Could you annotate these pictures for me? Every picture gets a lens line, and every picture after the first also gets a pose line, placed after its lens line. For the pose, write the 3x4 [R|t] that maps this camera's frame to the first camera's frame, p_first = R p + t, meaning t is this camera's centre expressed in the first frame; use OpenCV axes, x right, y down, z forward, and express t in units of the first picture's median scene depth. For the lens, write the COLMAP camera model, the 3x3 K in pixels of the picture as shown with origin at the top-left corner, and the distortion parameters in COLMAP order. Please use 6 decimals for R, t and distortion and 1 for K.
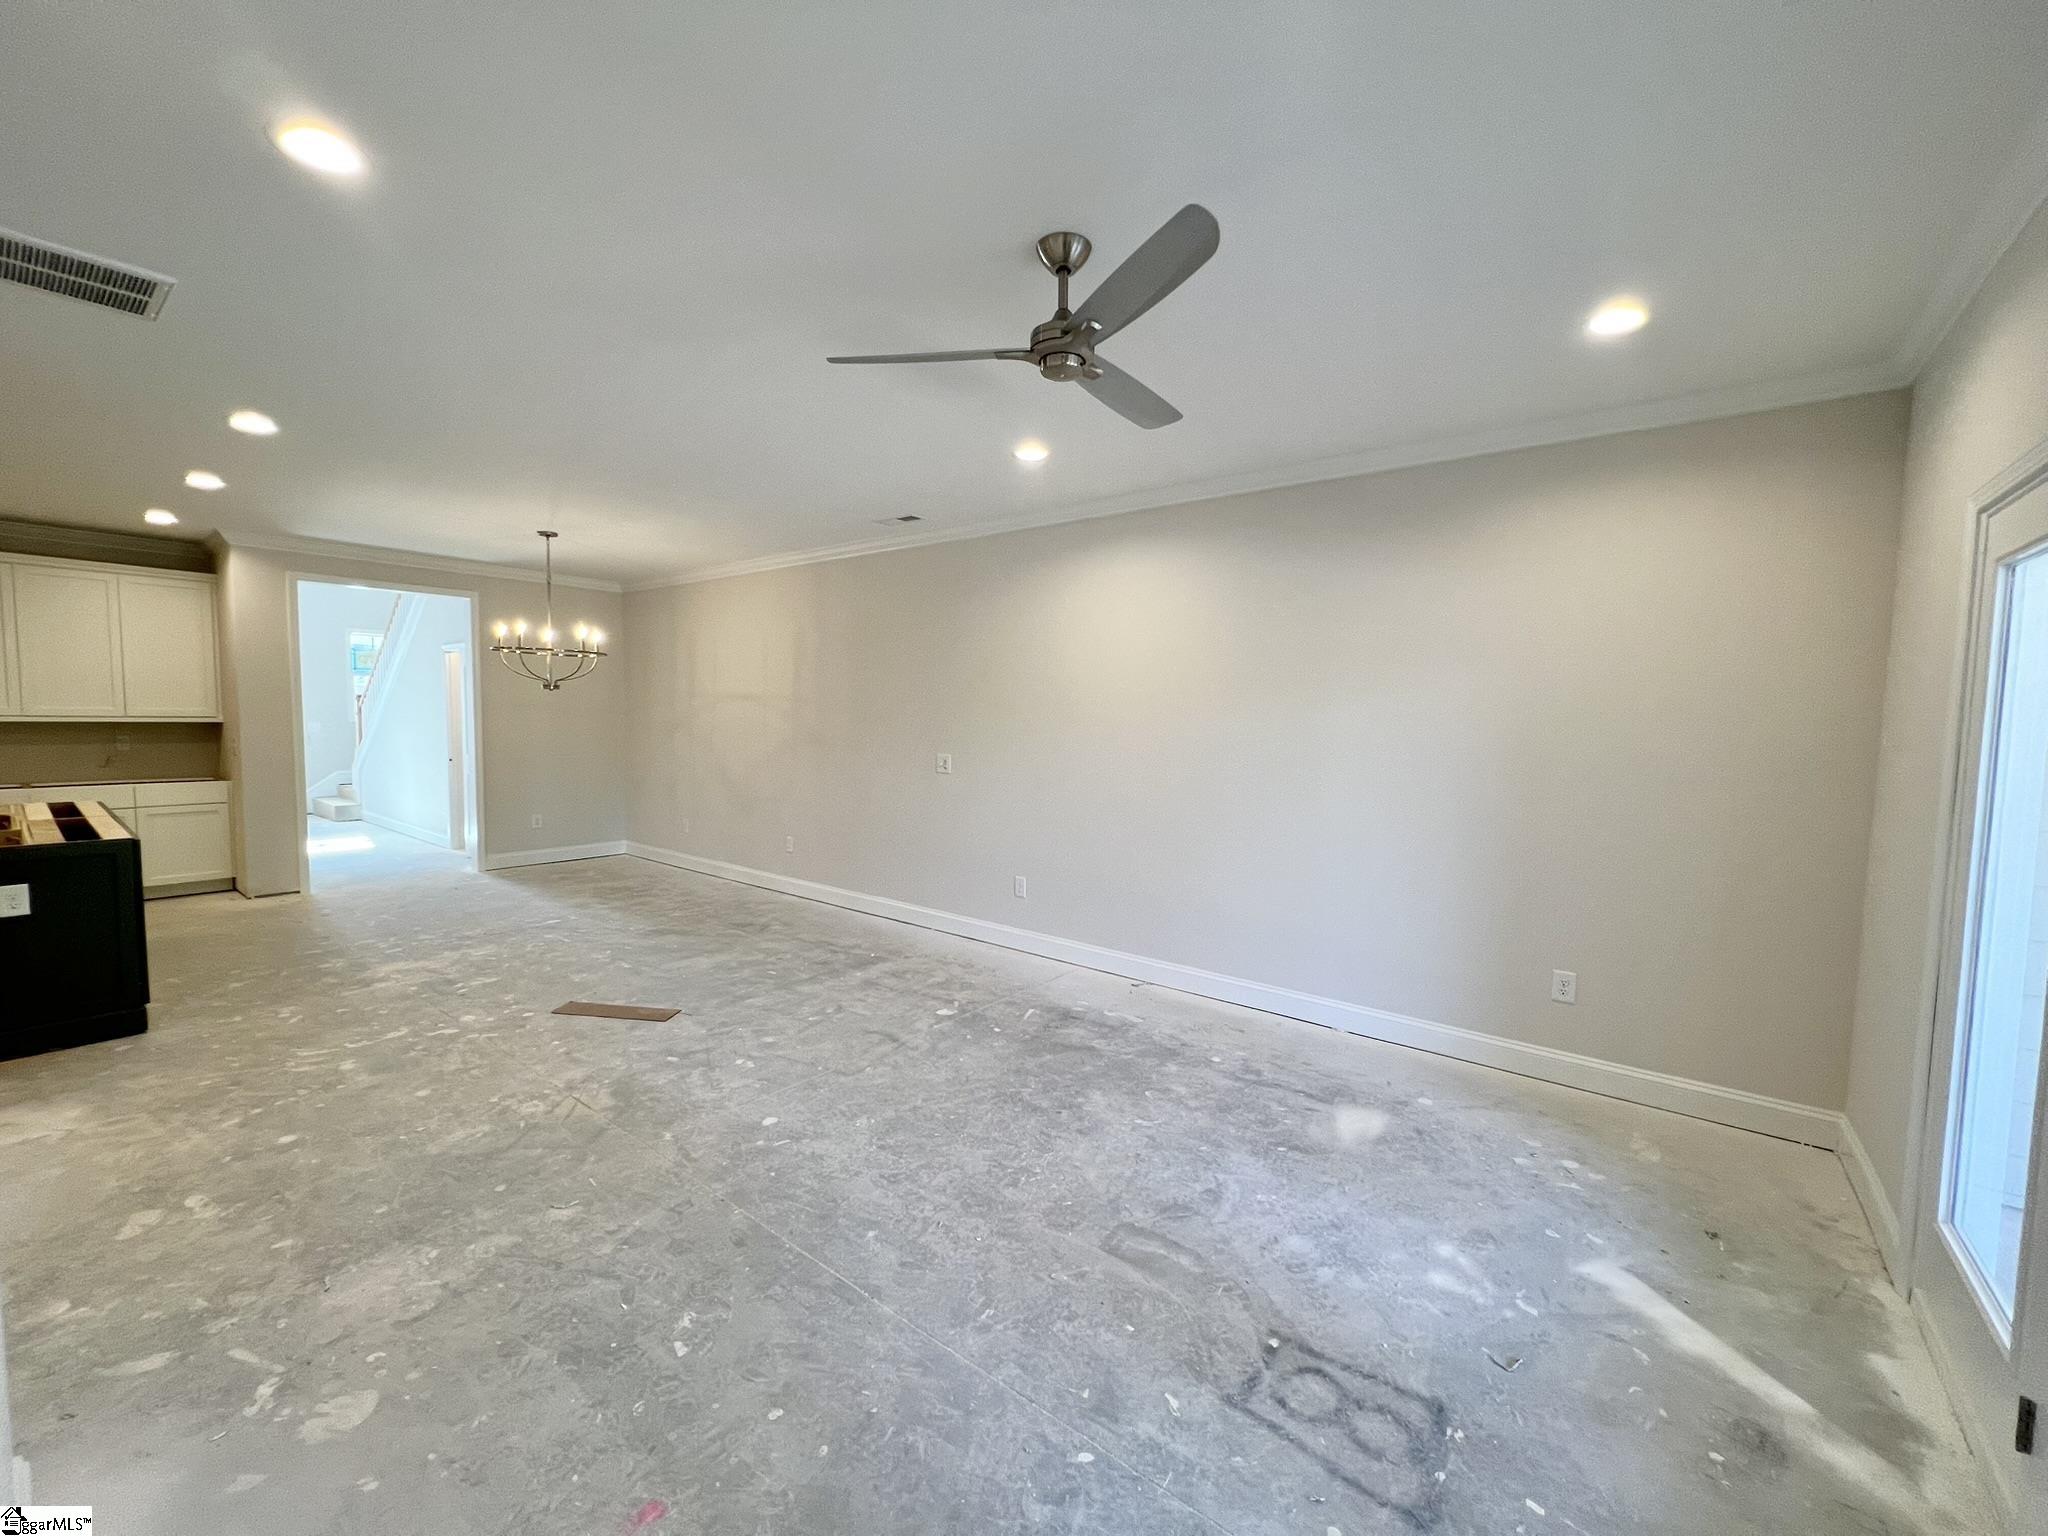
lens RADIAL K [[817.1, 0, 1025.1], [0, 817.1, 772.6], [0, 0, 1]] dist [-0.000180, 0.000067]
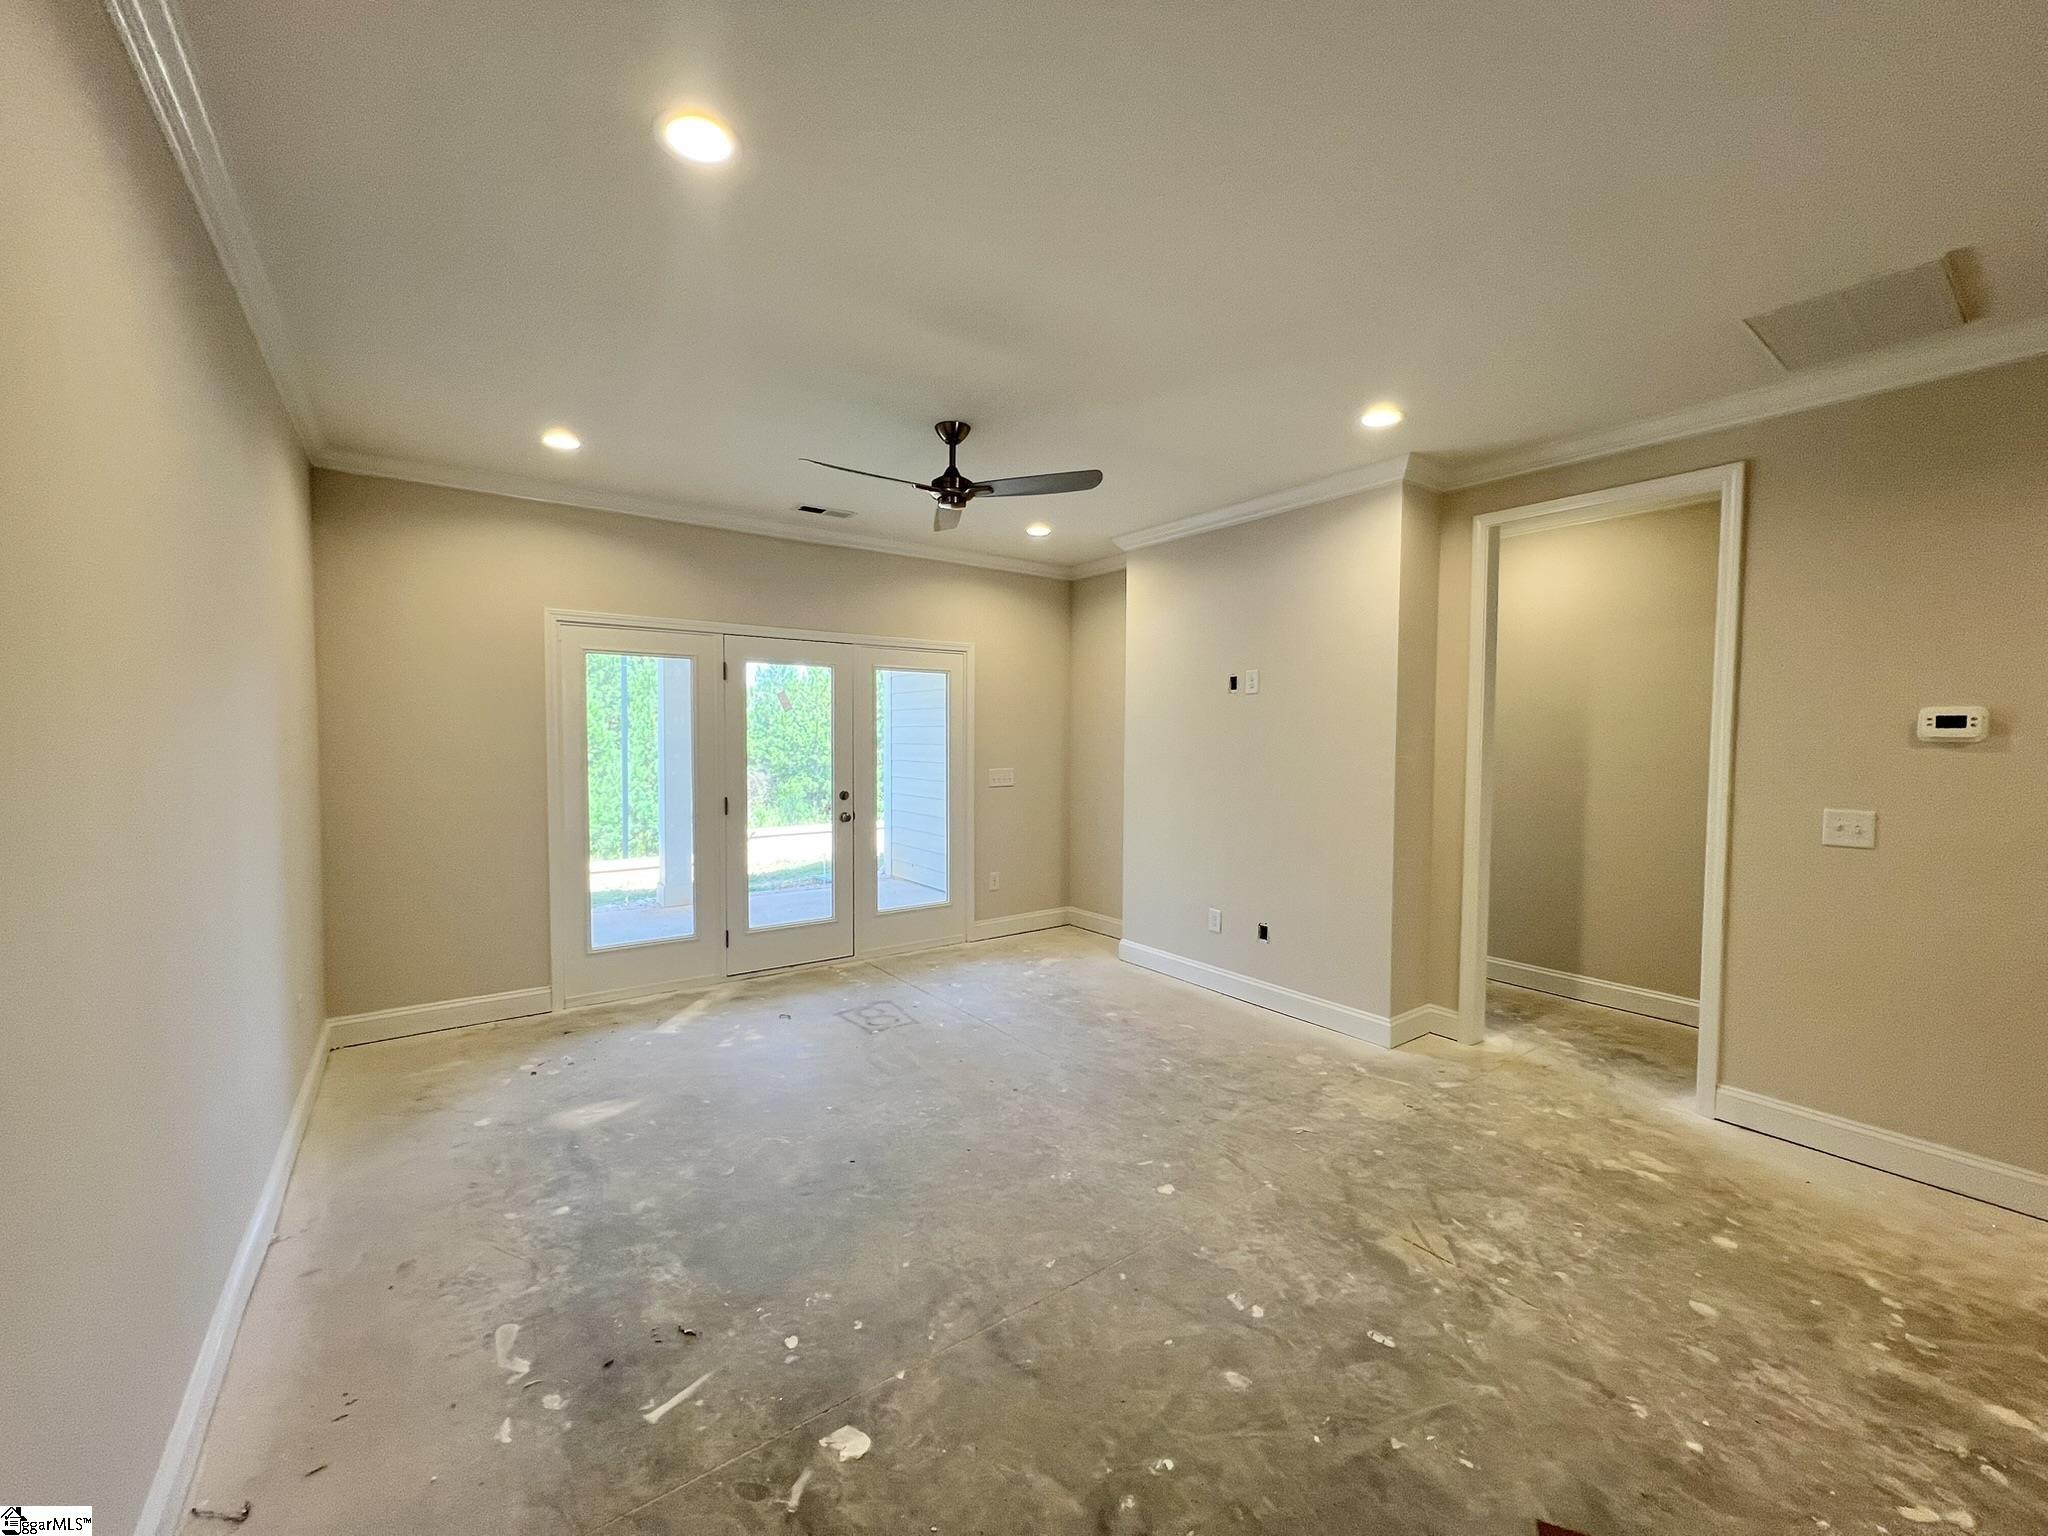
lens RADIAL K [[821.8, 0, 1025.6], [0, 821.8, 771.6], [0, 0, 1]] dist [-0.002355, 0.000619]
pose [[-0.961379, -0.037659, 0.272640, -0.366300], [-0.005598, 0.993065, 0.117432, -0.118804], [-0.275172, 0.111371, -0.954923, 1.724113]]
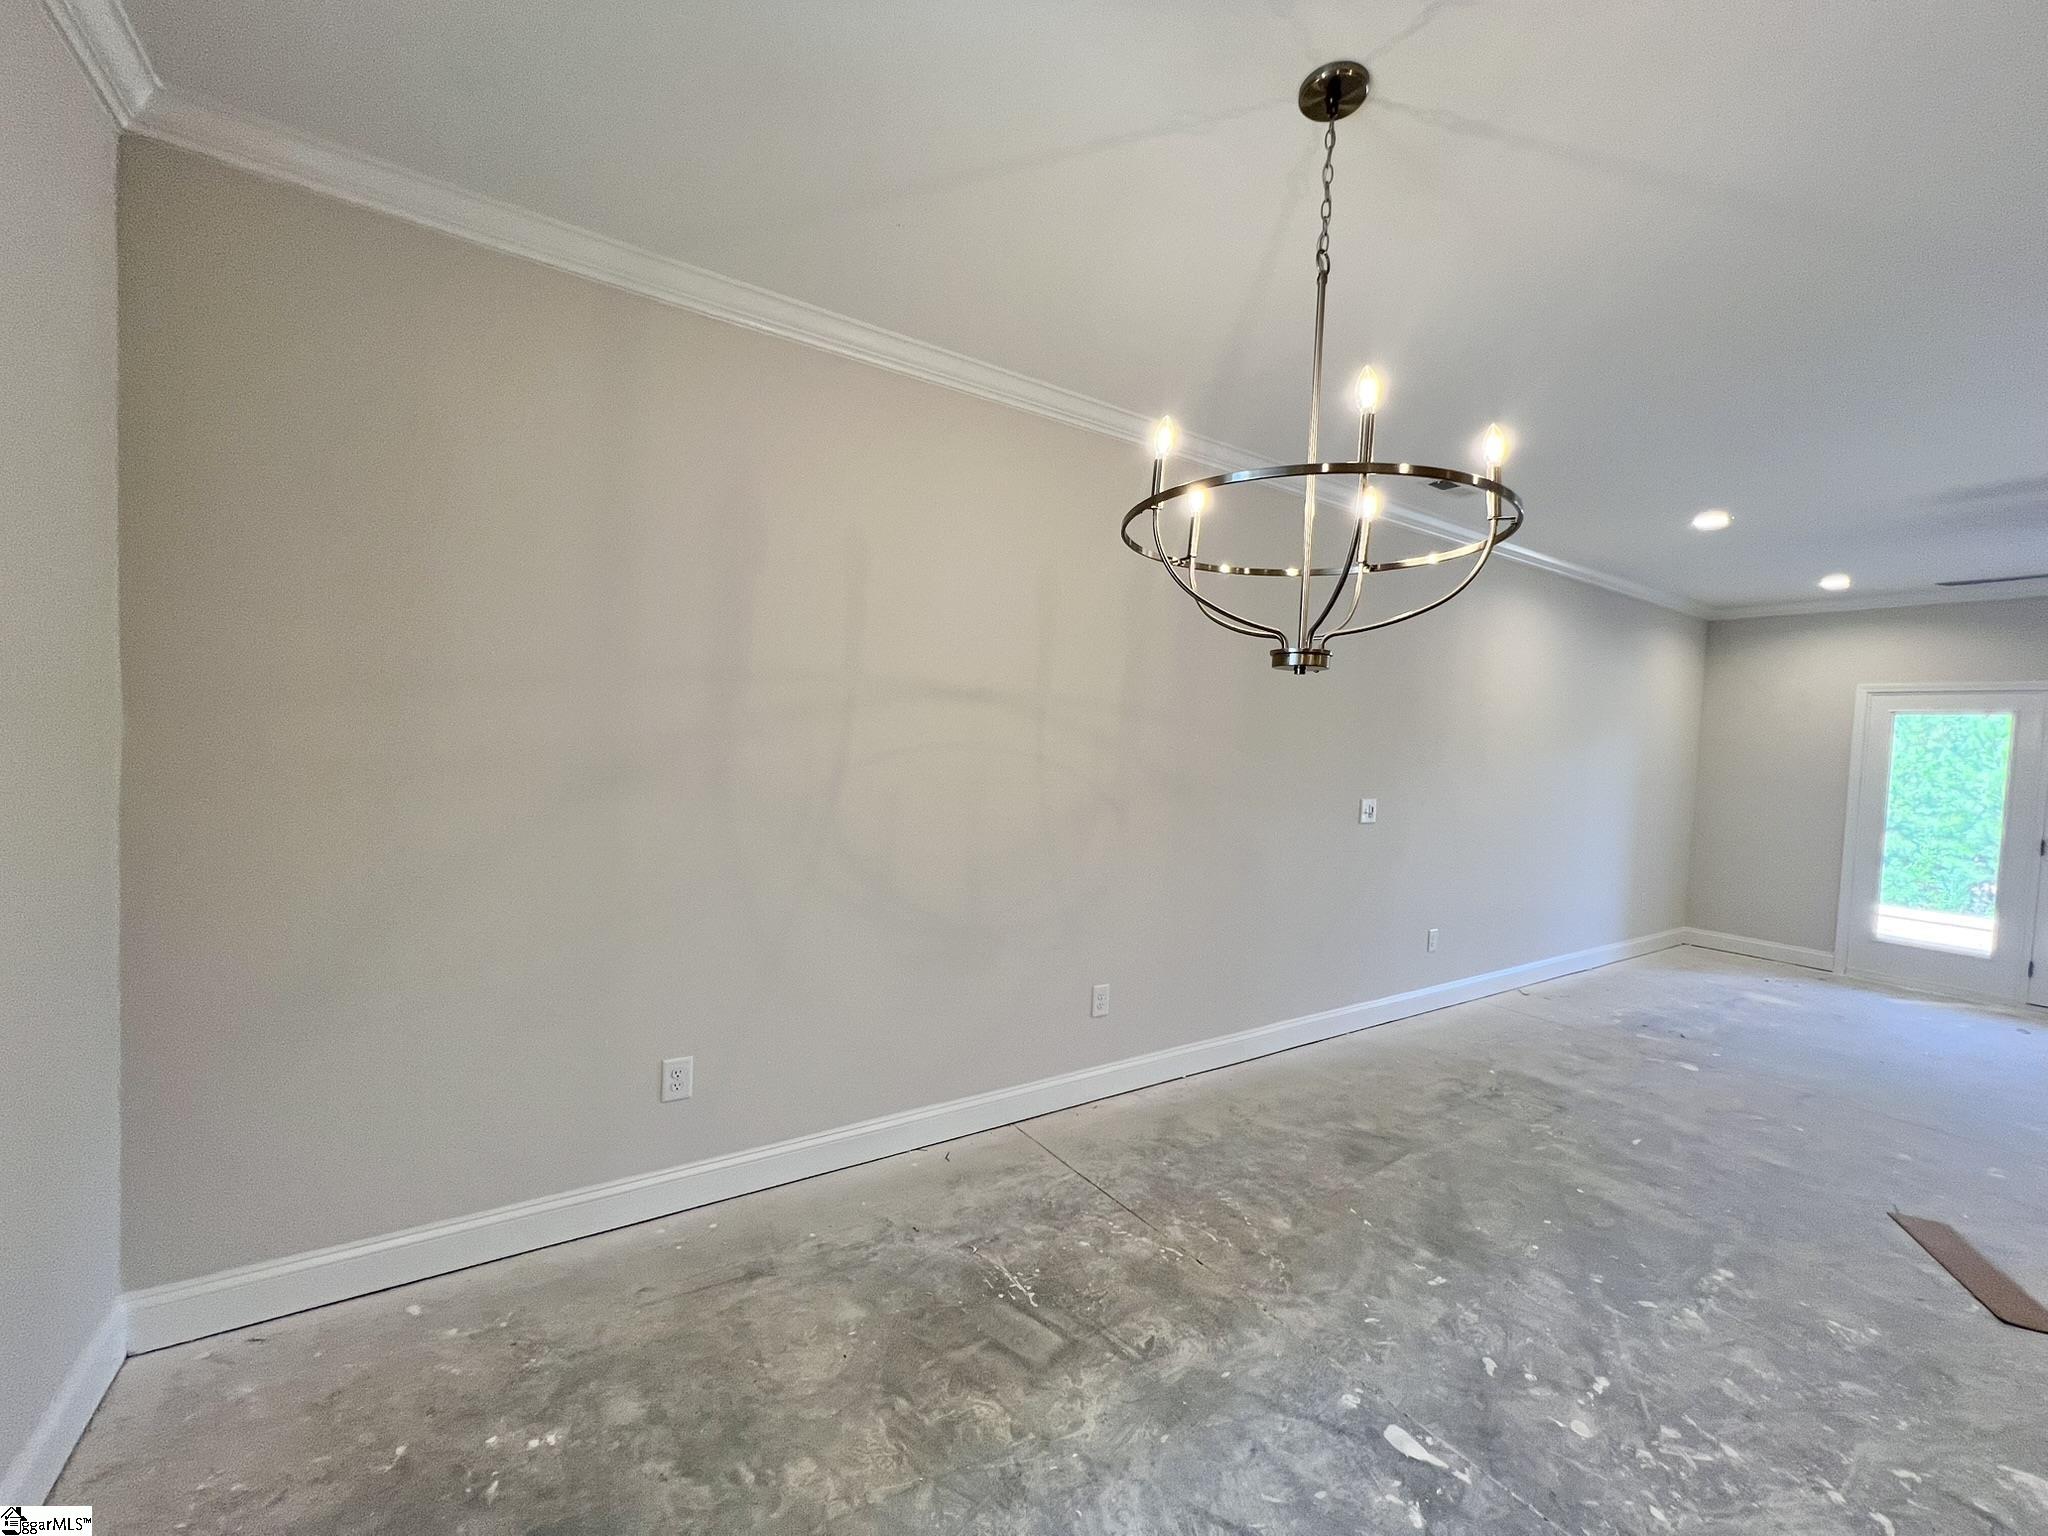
lens RADIAL K [[817.3, 0, 1026.9], [0, 817.3, 771.4], [0, 0, 1]] dist [0.000417, -0.000179]
pose [[0.315025, -0.043821, 0.948071, -1.613048], [0.030296, 0.998889, 0.036103, -0.148907], [-0.948600, 0.017349, 0.316003, 1.852756]]
